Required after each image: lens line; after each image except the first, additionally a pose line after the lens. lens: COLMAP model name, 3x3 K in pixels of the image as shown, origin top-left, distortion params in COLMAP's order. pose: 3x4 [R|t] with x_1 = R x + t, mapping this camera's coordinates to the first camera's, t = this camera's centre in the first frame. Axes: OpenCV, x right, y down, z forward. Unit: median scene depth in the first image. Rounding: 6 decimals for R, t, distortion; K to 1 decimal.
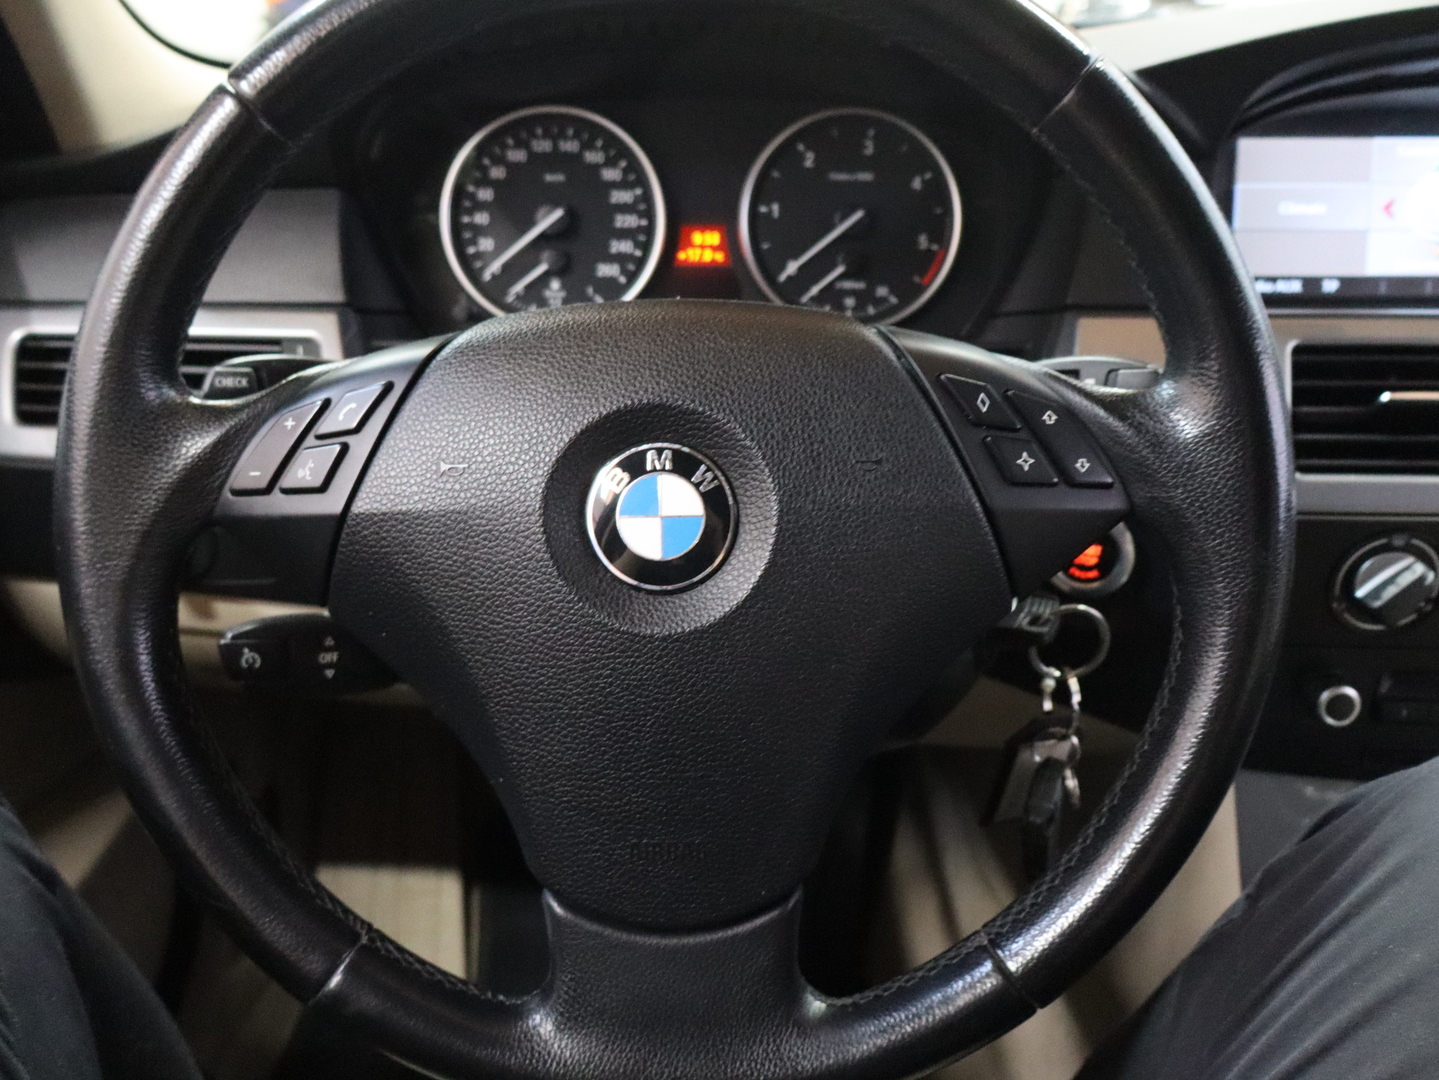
lens RADIAL K [[1402.8, 0, 719.5], [0, 1402.8, 540.0], [0, 0, 1]] dist [0.009542, -0.011498]
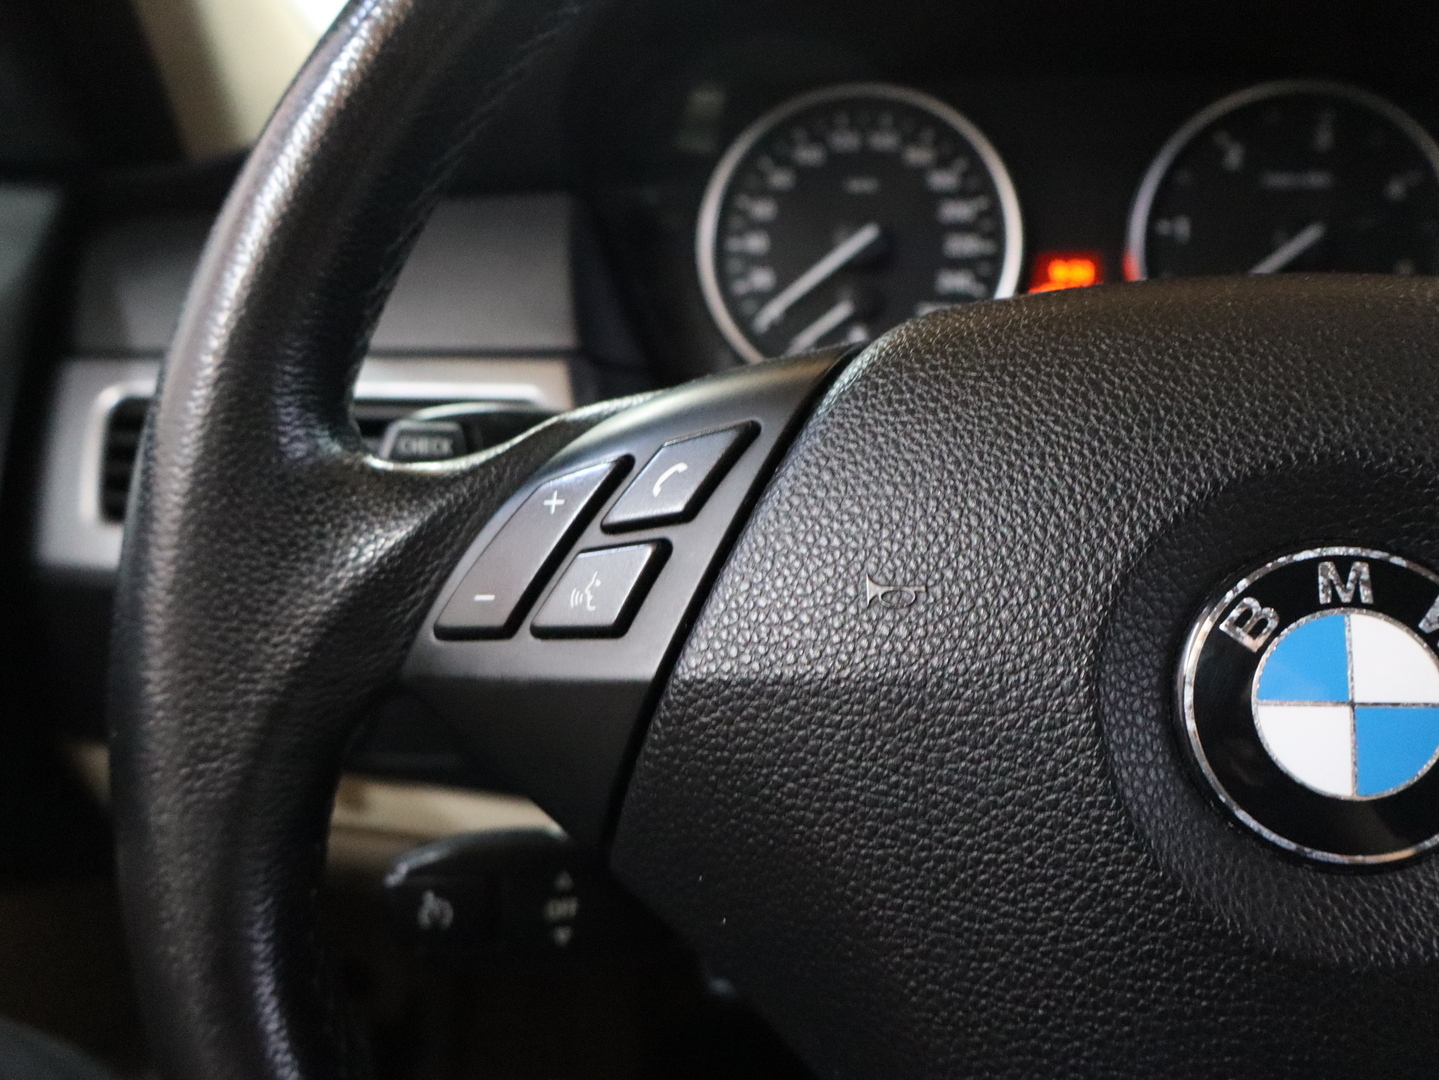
lens RADIAL K [[1402.8, 0, 719.5], [0, 1402.8, 540.0], [0, 0, 1]] dist [0.009542, -0.011498]
pose [[0.996536, 0.012317, -0.082240, -0.207039], [-0.019943, 0.995508, -0.092554, -0.022839], [0.080730, 0.093874, 0.992306, 0.501849]]
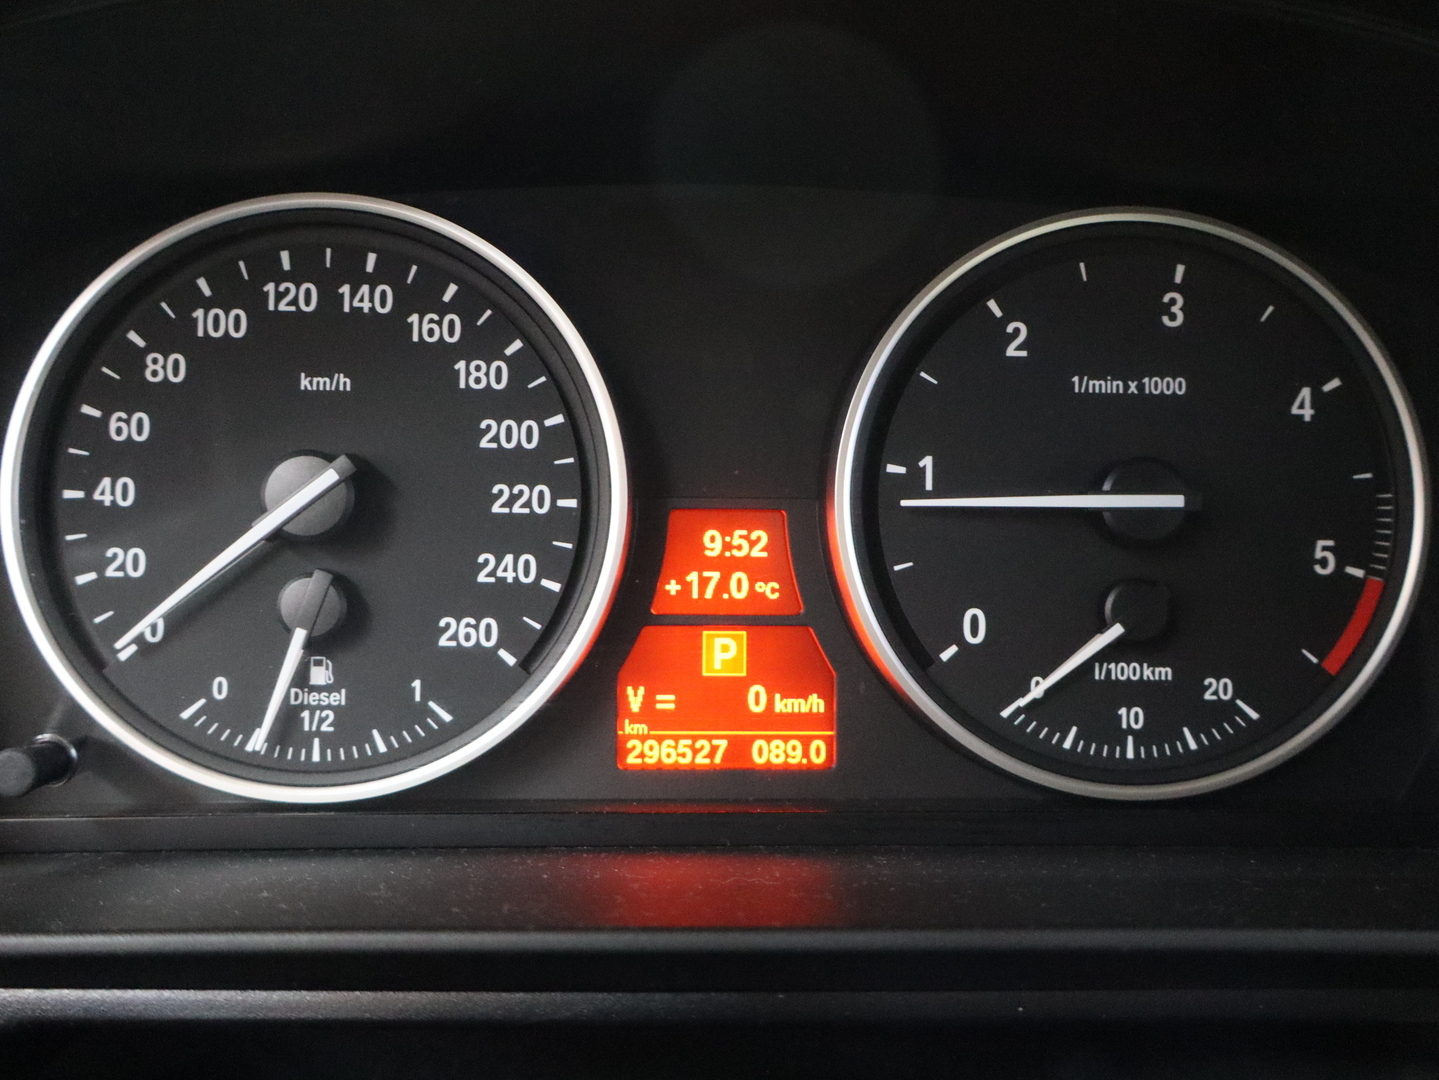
lens RADIAL K [[1380.1, 0, 719.5], [0, 1380.1, 540.0], [0, 0, 1]] dist [0.017808, -0.010801]
pose [[0.999078, 0.002297, 0.042864, -0.049220], [0.005861, 0.981915, -0.189230, -0.241225], [-0.042524, 0.189307, 0.980997, 1.050277]]
